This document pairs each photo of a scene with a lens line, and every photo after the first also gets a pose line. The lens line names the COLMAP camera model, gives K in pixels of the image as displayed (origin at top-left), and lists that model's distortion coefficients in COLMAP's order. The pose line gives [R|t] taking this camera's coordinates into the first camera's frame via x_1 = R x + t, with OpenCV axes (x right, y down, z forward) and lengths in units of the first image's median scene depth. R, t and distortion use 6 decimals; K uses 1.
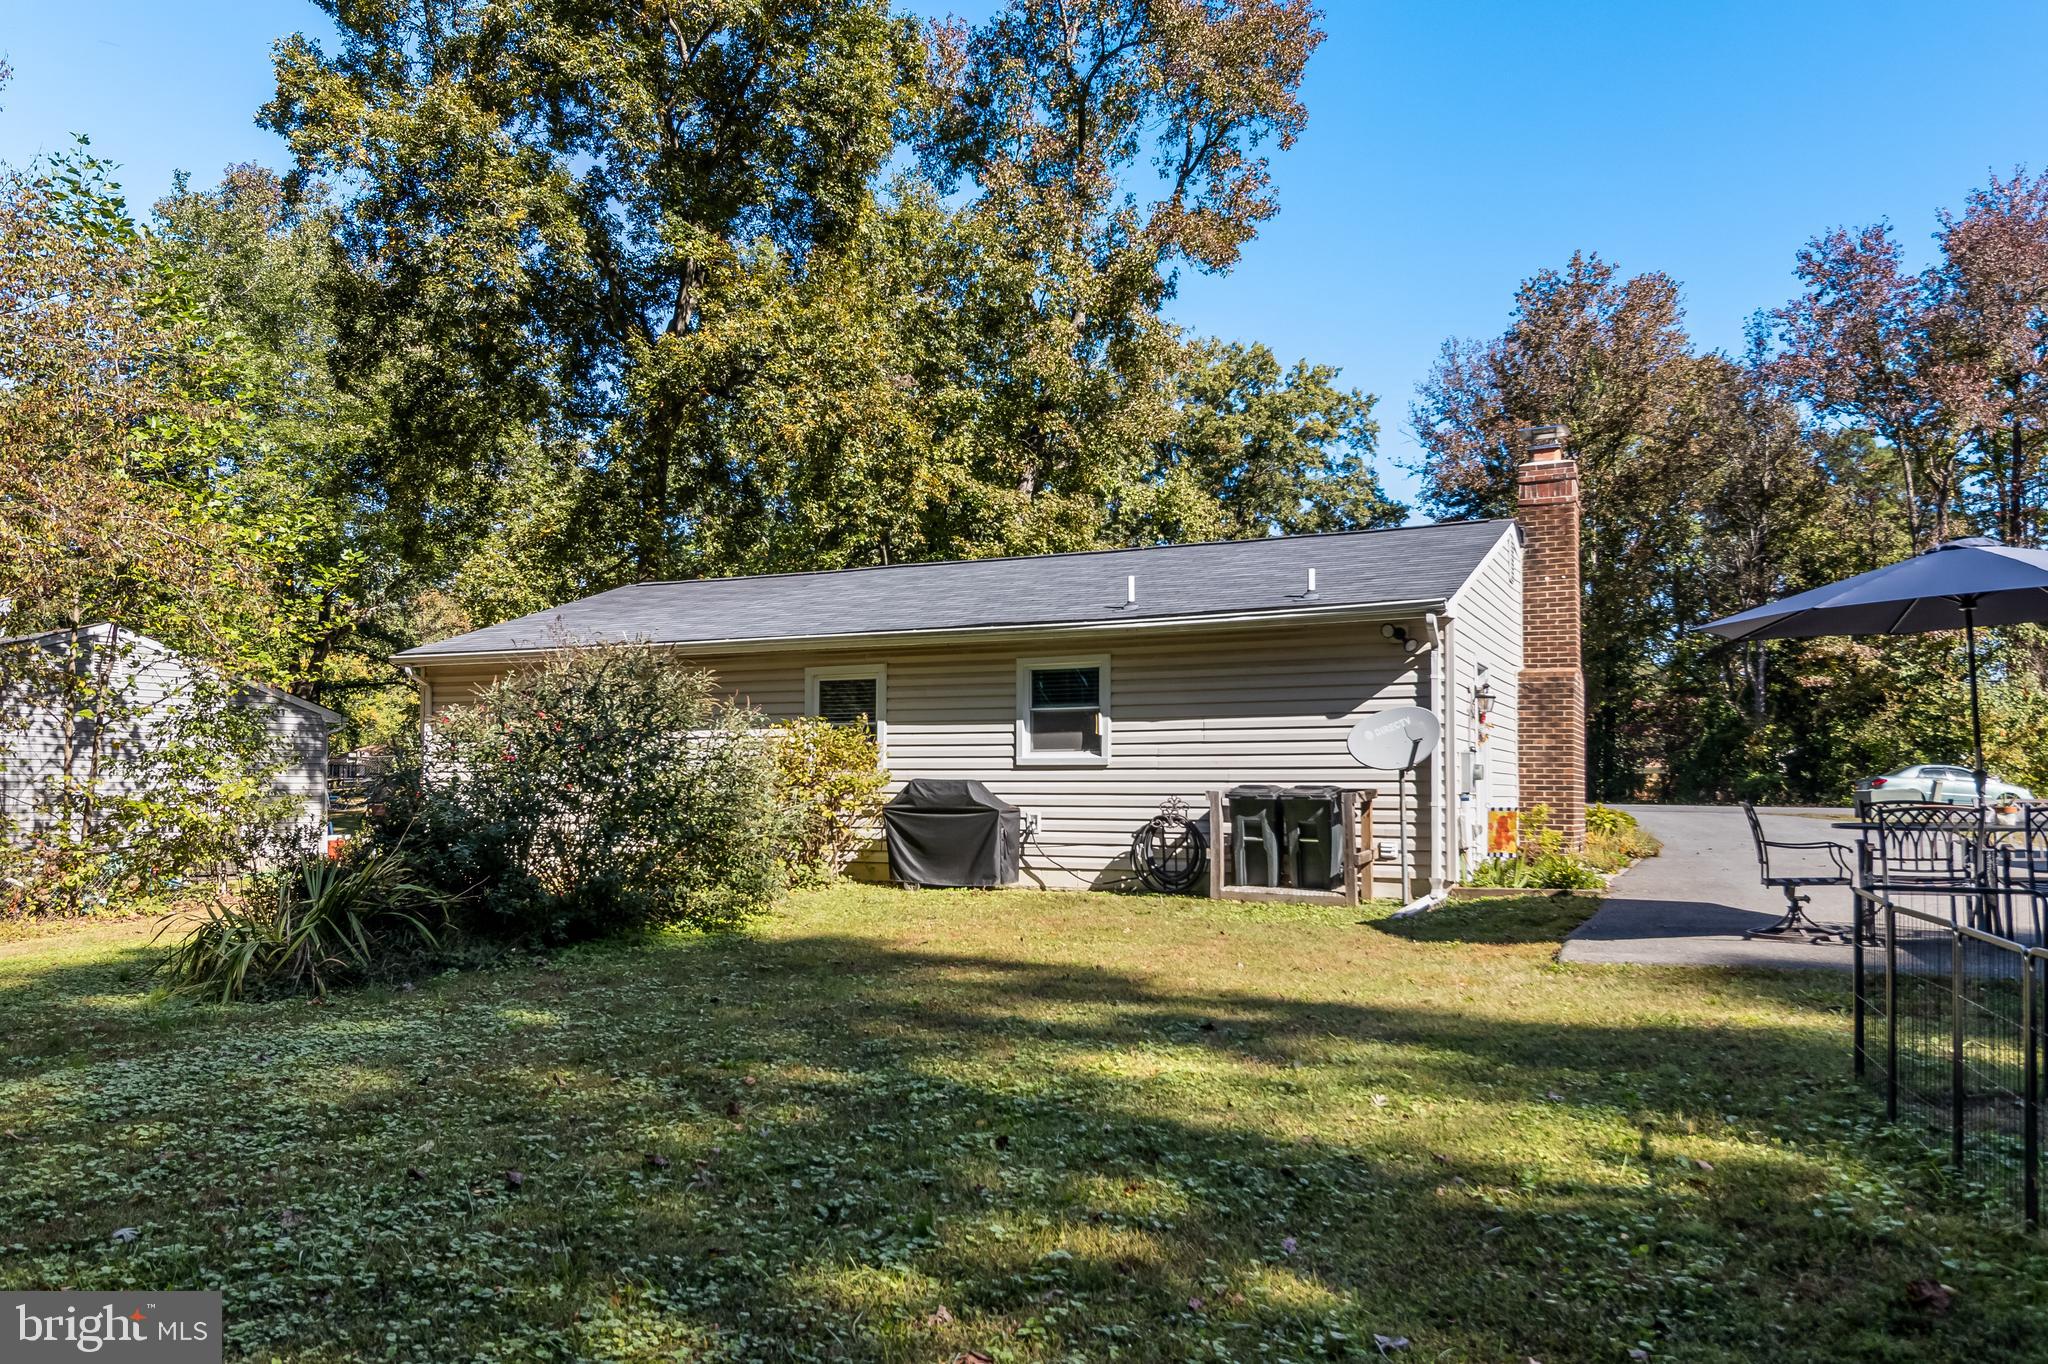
lens RADIAL K [[1487.0, 0, 1022.1], [0, 1487.0, 814.0], [0, 0, 1]] dist [-0.009436, -0.001345]
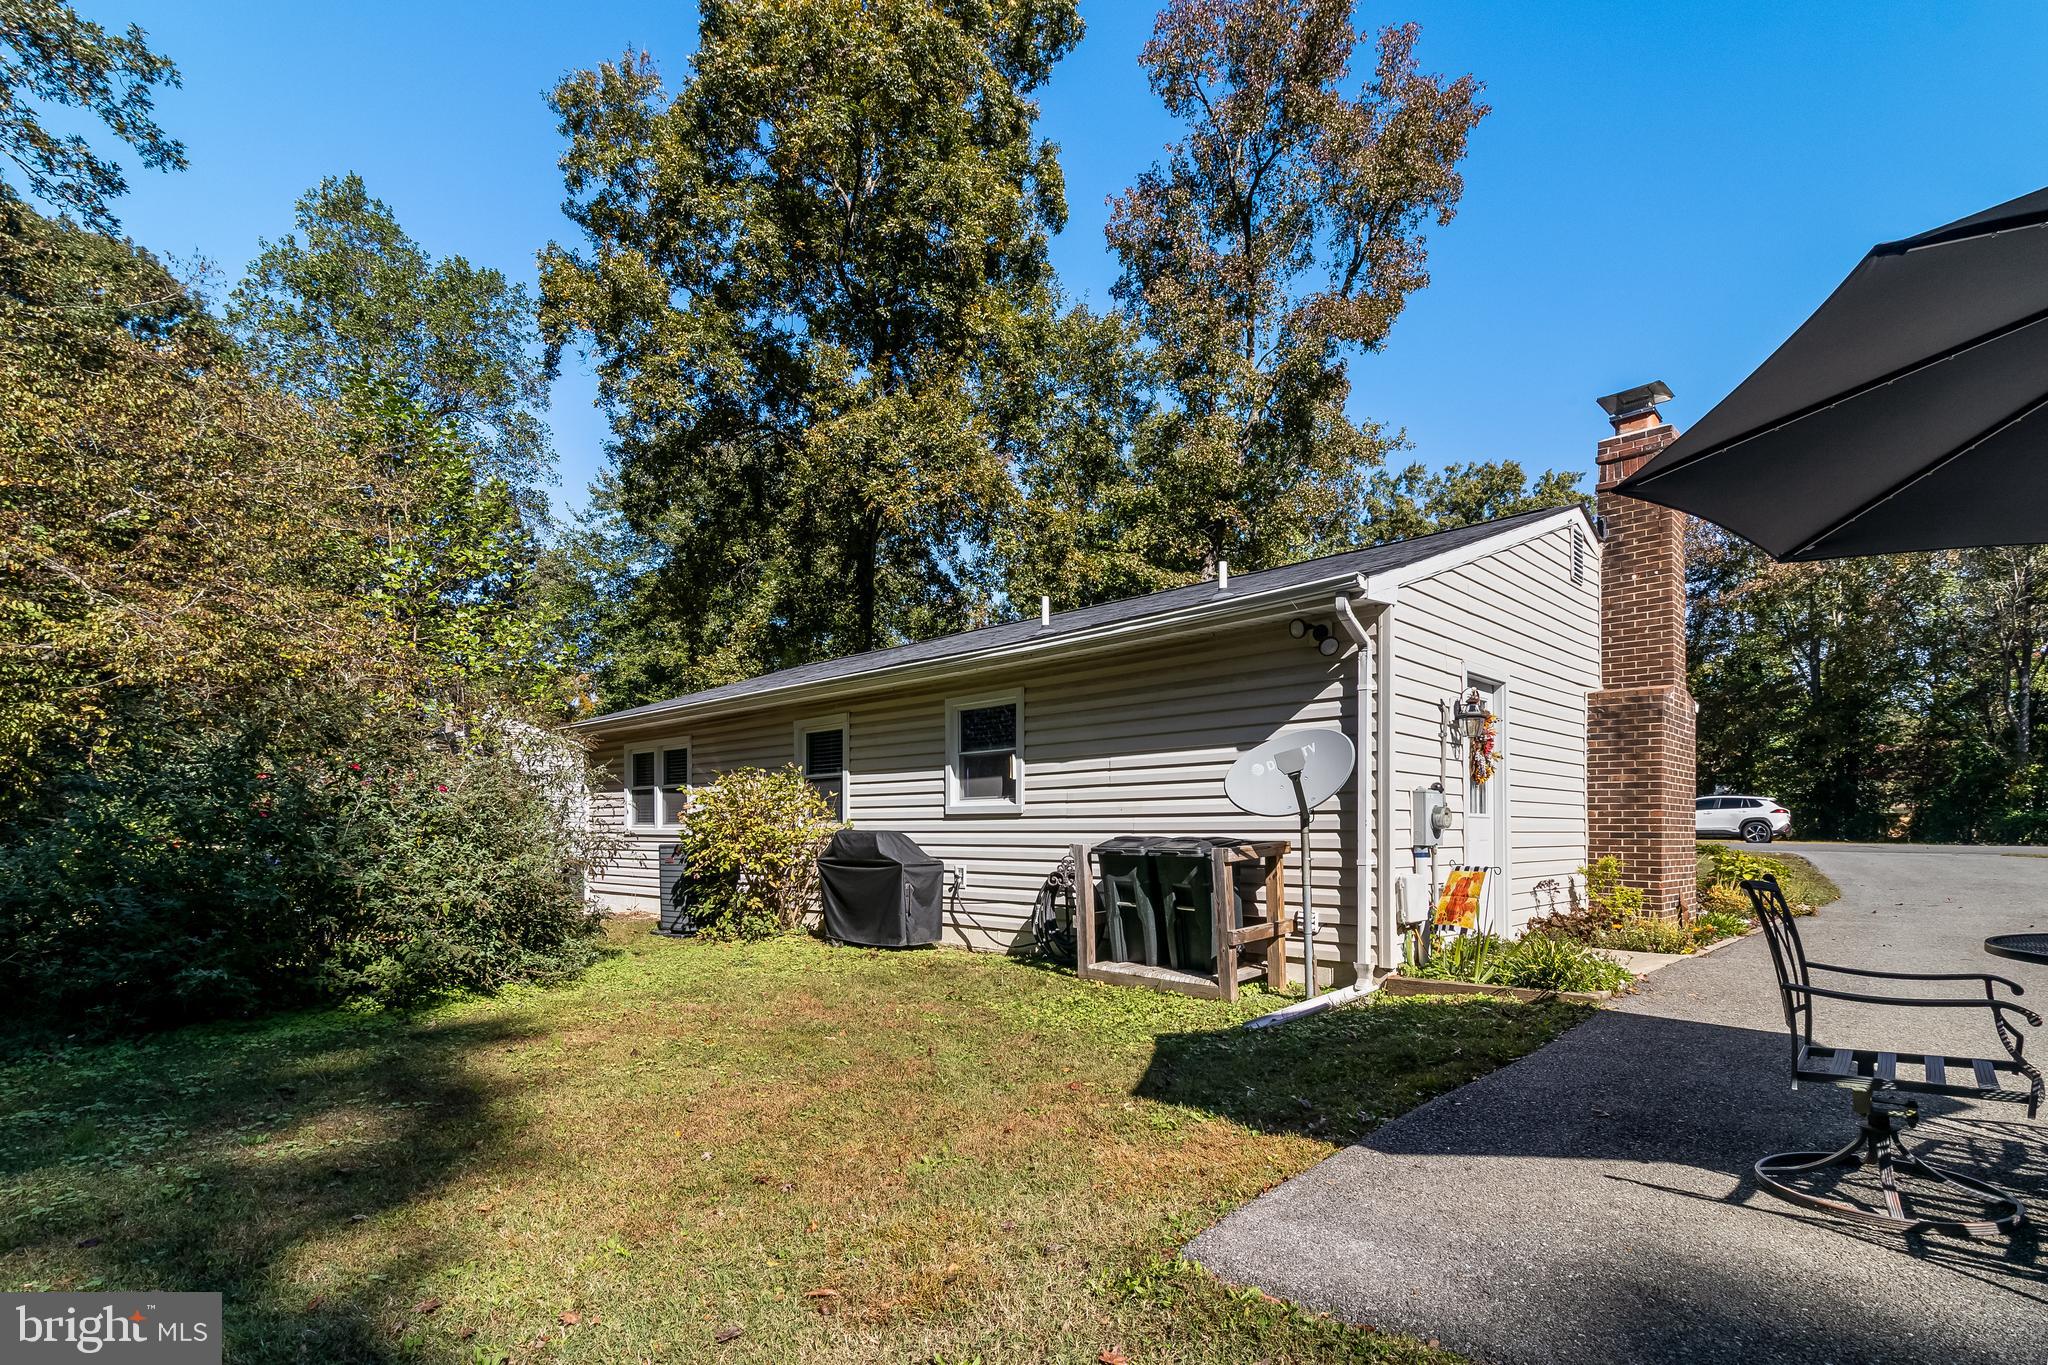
lens RADIAL K [[1012.8, 0, 1026.8], [0, 1012.8, 861.9], [0, 0, 1]] dist [0.000976, -0.000409]
pose [[0.947481, 0.004287, -0.319785, 0.248855], [0.000382, 0.999894, 0.014537, -0.012457], [0.319813, -0.013895, 0.947379, 0.420733]]
